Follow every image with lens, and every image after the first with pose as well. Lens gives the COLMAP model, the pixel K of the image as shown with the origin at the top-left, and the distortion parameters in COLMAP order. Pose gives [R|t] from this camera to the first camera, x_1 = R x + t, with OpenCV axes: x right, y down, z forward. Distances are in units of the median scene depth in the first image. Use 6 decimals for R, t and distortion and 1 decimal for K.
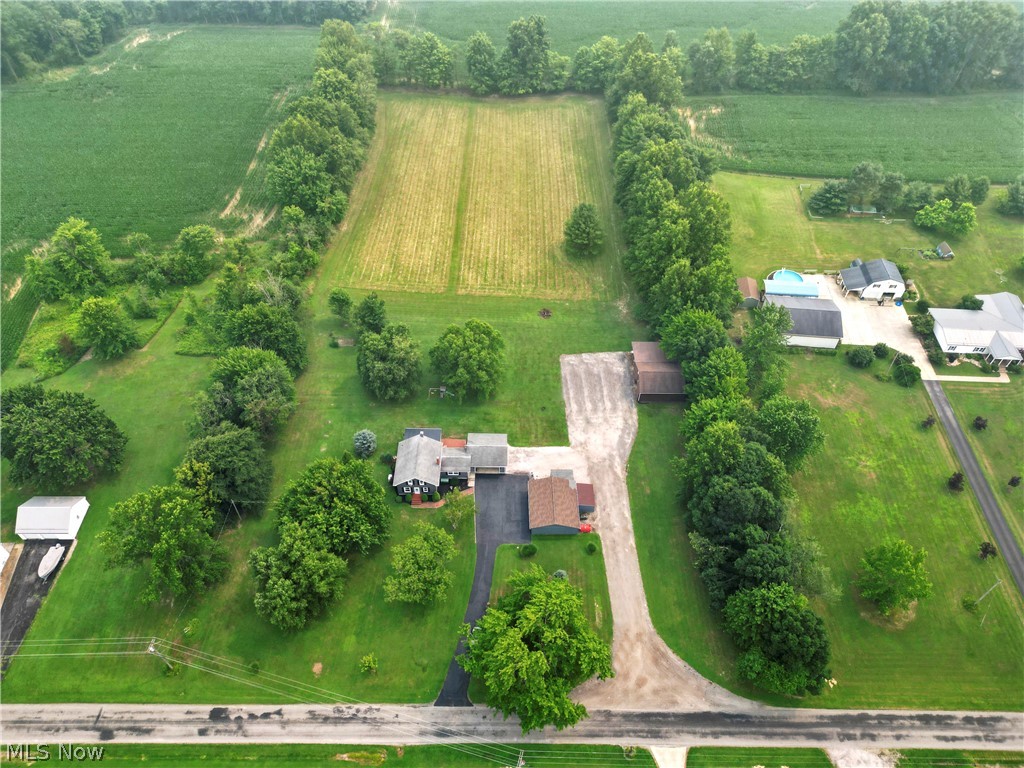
lens RADIAL K [[715.4, 0, 512.0], [0, 715.4, 384.0], [0, 0, 1]] dist [0.103481, -0.132987]
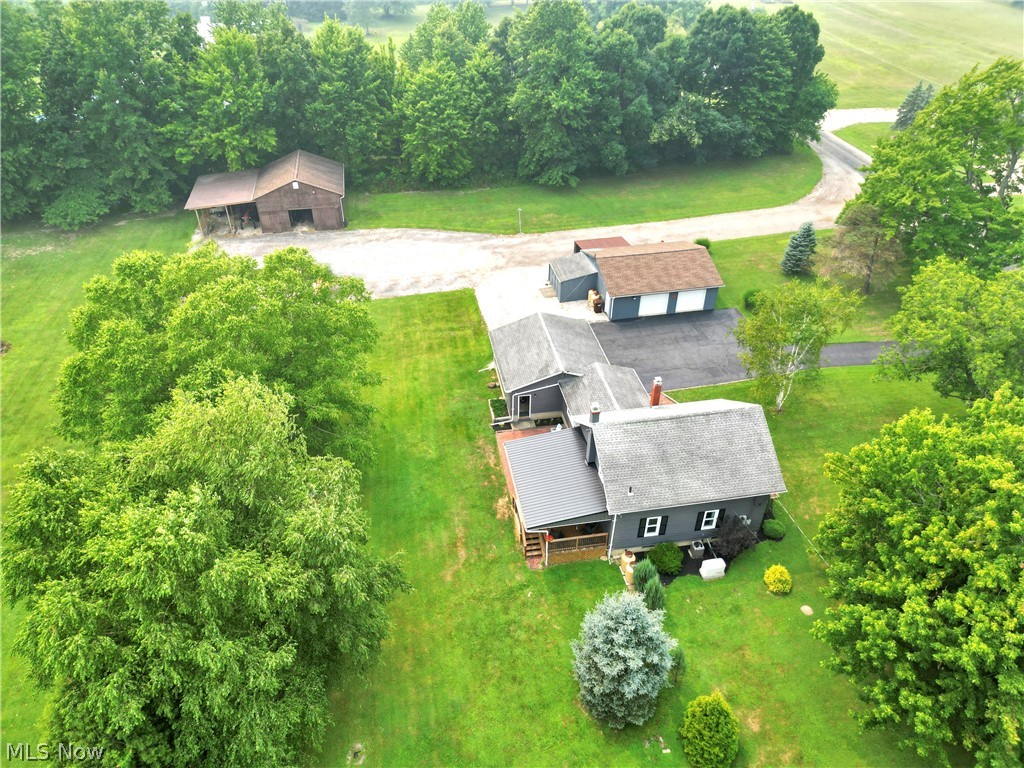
lens RADIAL K [[716.6, 0, 512.0], [0, 716.6, 384.0], [0, 0, 1]] dist [0.094217, -0.118043]
pose [[-0.183477, -0.591124, 0.785435, -0.338617], [0.729951, 0.453230, 0.511619, -0.107725], [-0.658413, 0.667200, 0.348334, 0.907438]]
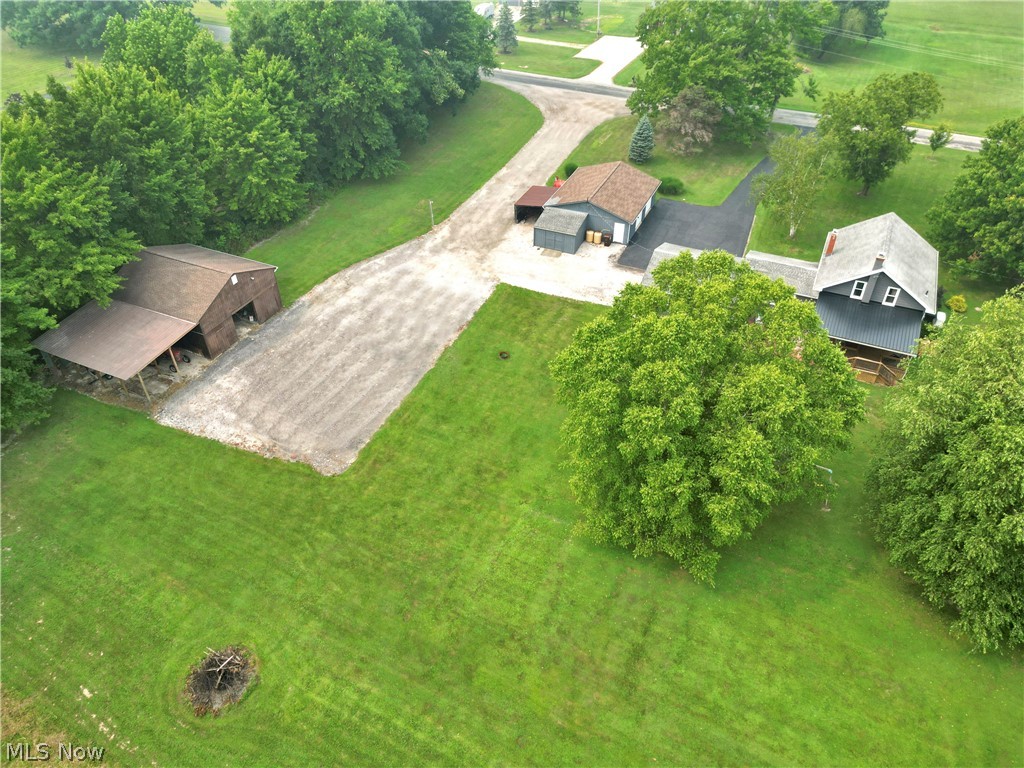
lens RADIAL K [[716.6, 0, 512.0], [0, 716.6, 384.0], [0, 0, 1]] dist [0.094217, -0.118043]
pose [[-0.904365, -0.276097, 0.325413, -0.093904], [0.315634, 0.080470, 0.945463, -0.346447], [-0.287225, 0.957755, 0.014372, 1.105150]]
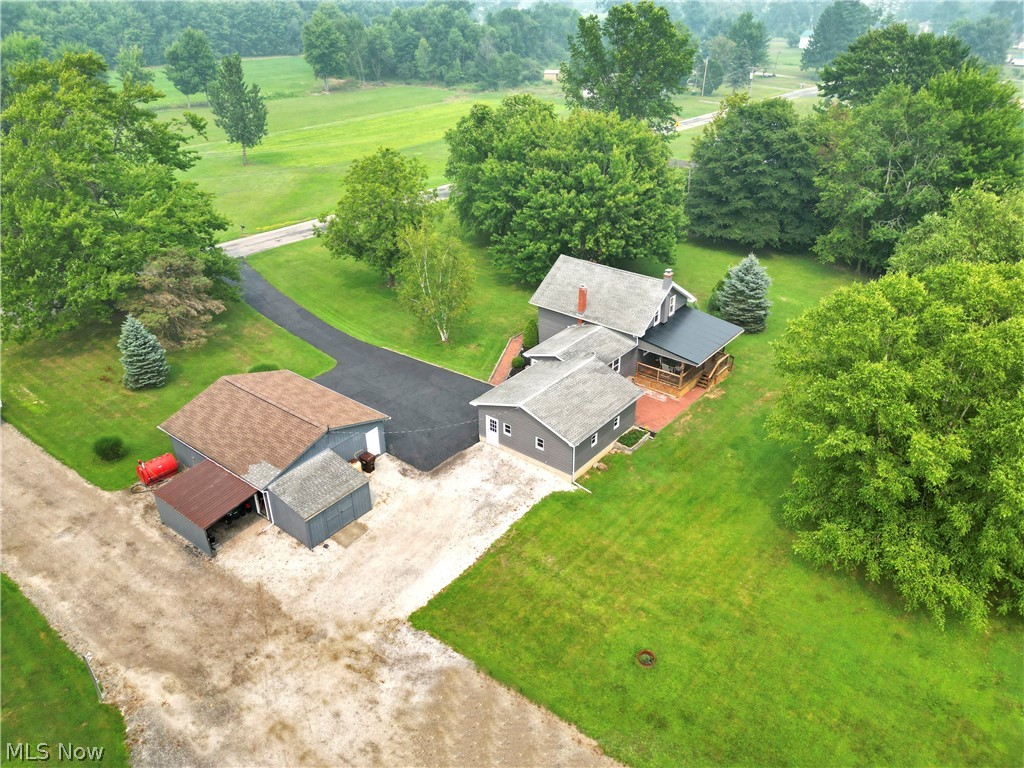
lens RADIAL K [[718.0, 0, 512.0], [0, 718.0, 384.0], [0, 0, 1]] dist [0.070782, -0.073073]
pose [[-0.630207, 0.373090, -0.680913, 0.199179], [-0.581551, 0.354231, 0.732338, -0.135770], [0.514429, 0.857510, -0.006268, 1.001582]]
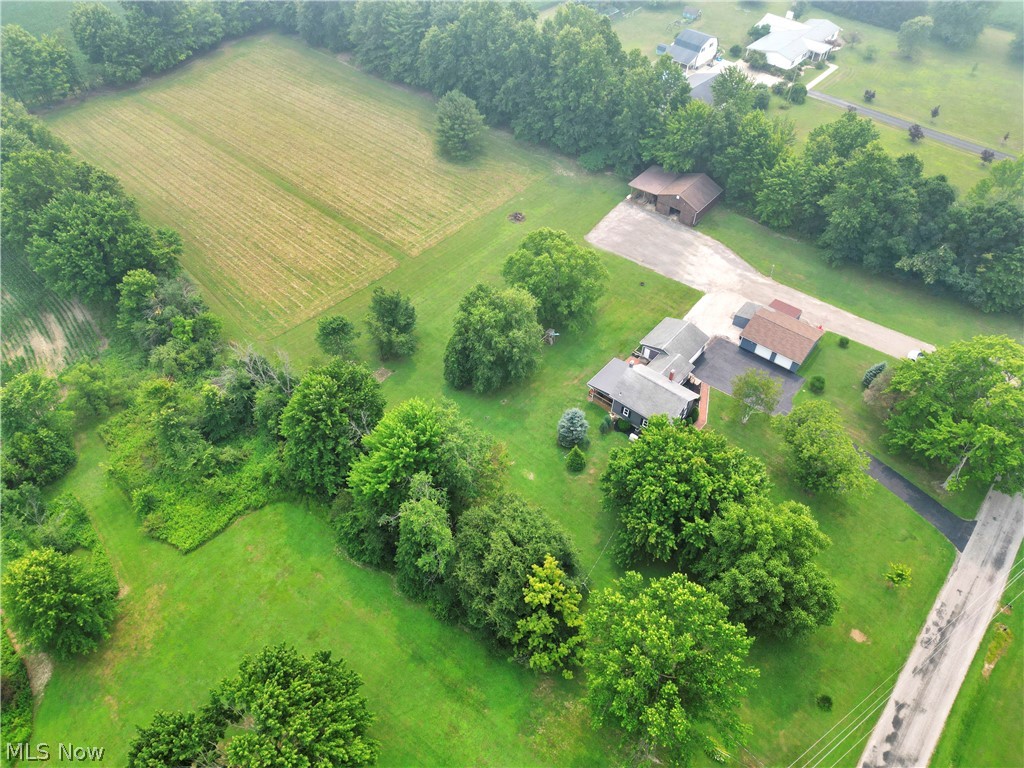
lens RADIAL K [[718.0, 0, 512.0], [0, 718.0, 384.0], [0, 0, 1]] dist [0.070782, -0.073073]
pose [[0.642360, -0.576128, 0.505421, -0.597593], [0.576504, 0.797766, 0.176669, -0.118907], [-0.504992, 0.177892, 0.844593, 0.425553]]
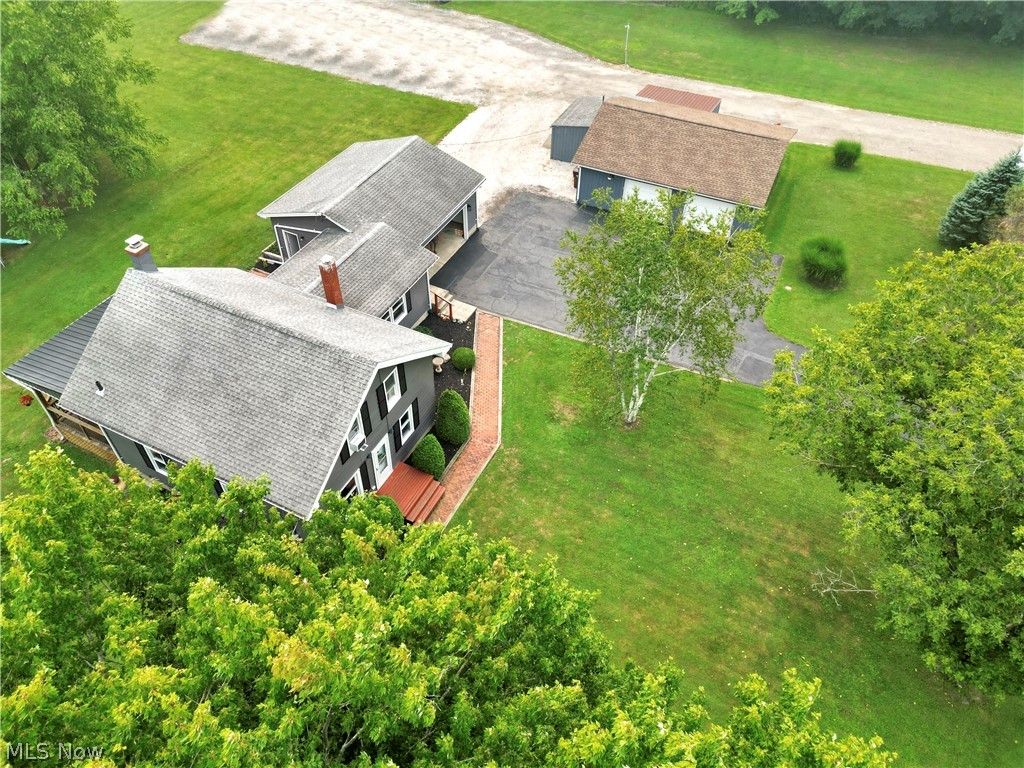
lens RADIAL K [[718.0, 0, 512.0], [0, 718.0, 384.0], [0, 0, 1]] dist [0.070782, -0.073073]
pose [[0.440552, -0.649196, 0.620047, -0.215627], [0.667047, 0.698962, 0.257875, 0.106123], [-0.600801, 0.299993, 0.740974, 0.817763]]
